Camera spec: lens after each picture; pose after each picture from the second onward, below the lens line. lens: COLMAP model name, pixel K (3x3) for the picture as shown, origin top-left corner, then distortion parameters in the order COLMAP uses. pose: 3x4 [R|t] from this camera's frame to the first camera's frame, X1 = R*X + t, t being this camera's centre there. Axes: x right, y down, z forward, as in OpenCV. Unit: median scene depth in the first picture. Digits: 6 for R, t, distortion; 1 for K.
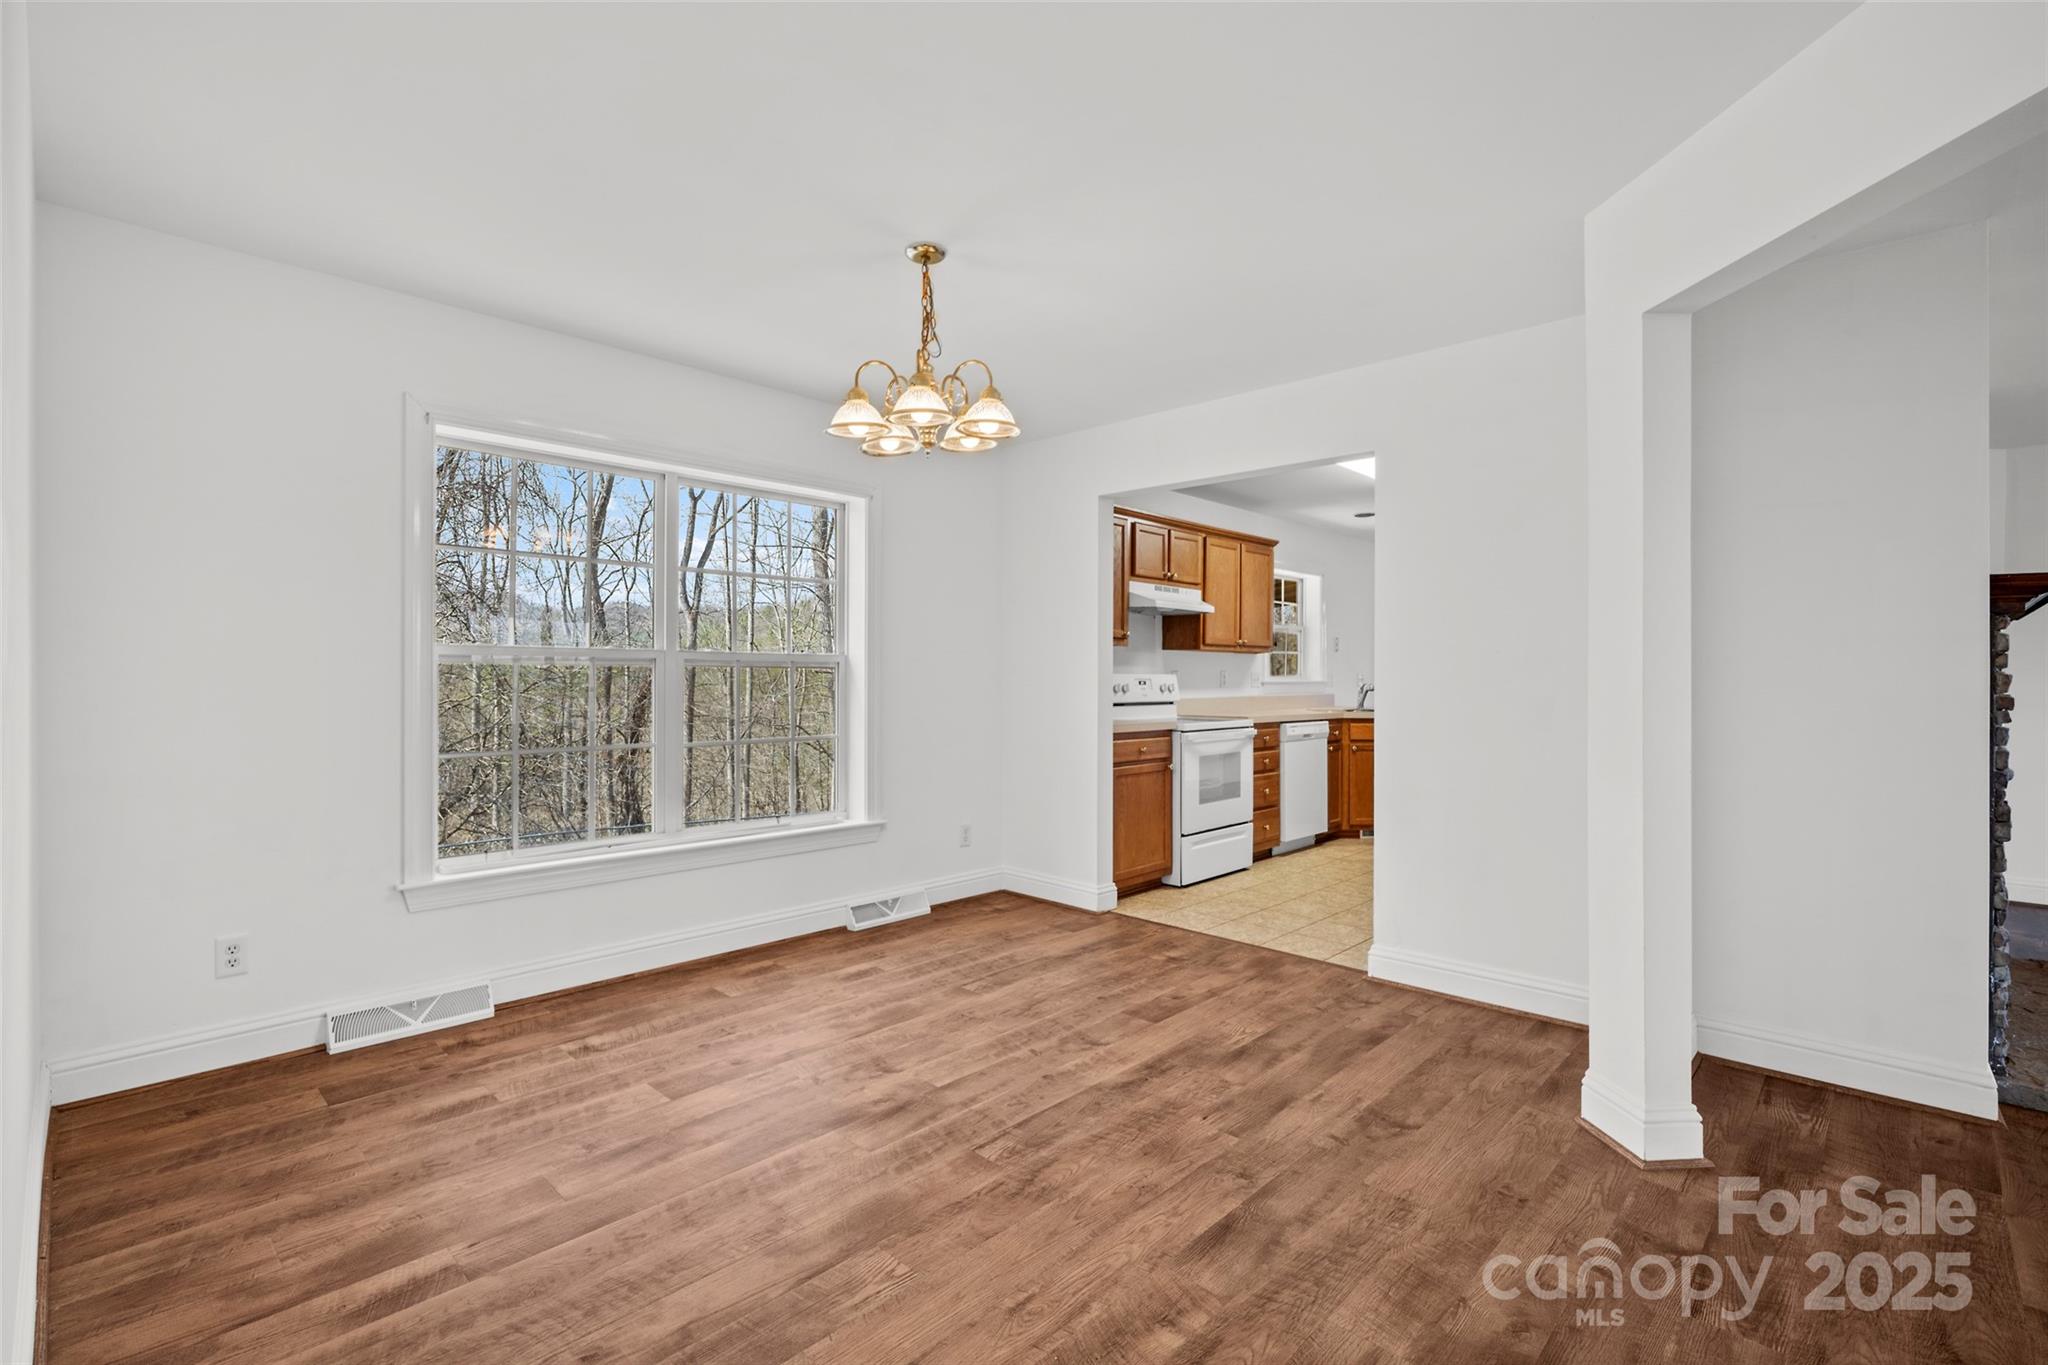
lens RADIAL K [[928.7, 0, 1018.5], [0, 928.7, 678.5], [0, 0, 1]] dist [-0.003906, 0.000791]
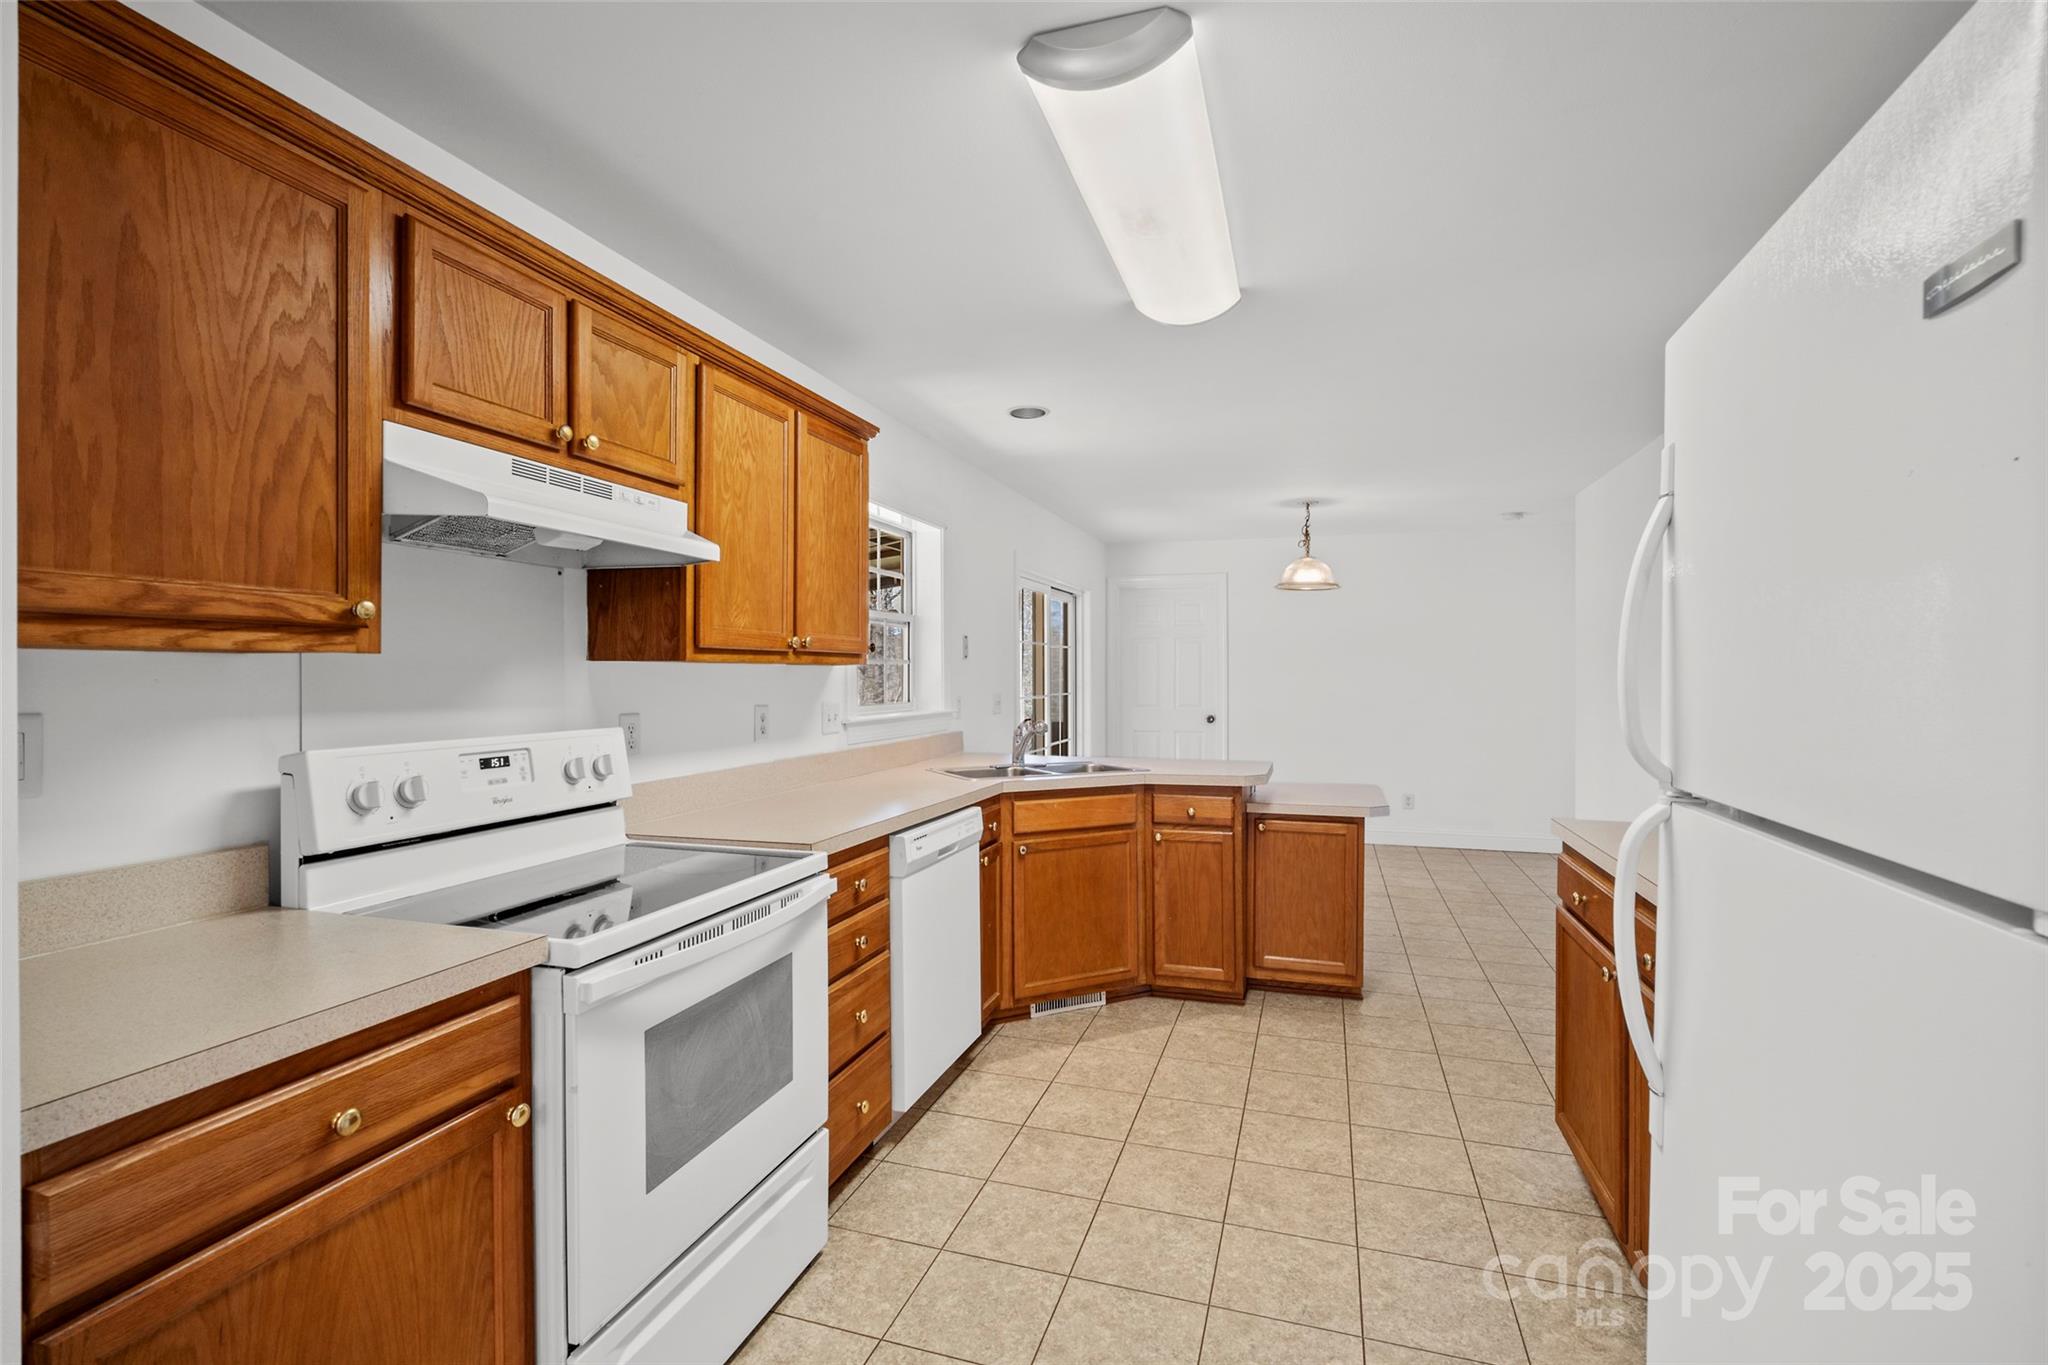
lens RADIAL K [[928.7, 0, 1044.4], [0, 928.7, 667.5], [0, 0, 1]] dist [-0.003906, 0.000791]
pose [[0.887304, -0.001283, 0.461182, 0.151121], [0.005085, 0.999963, -0.007000, -0.025512], [-0.461156, 0.008556, 0.887278, 0.599799]]
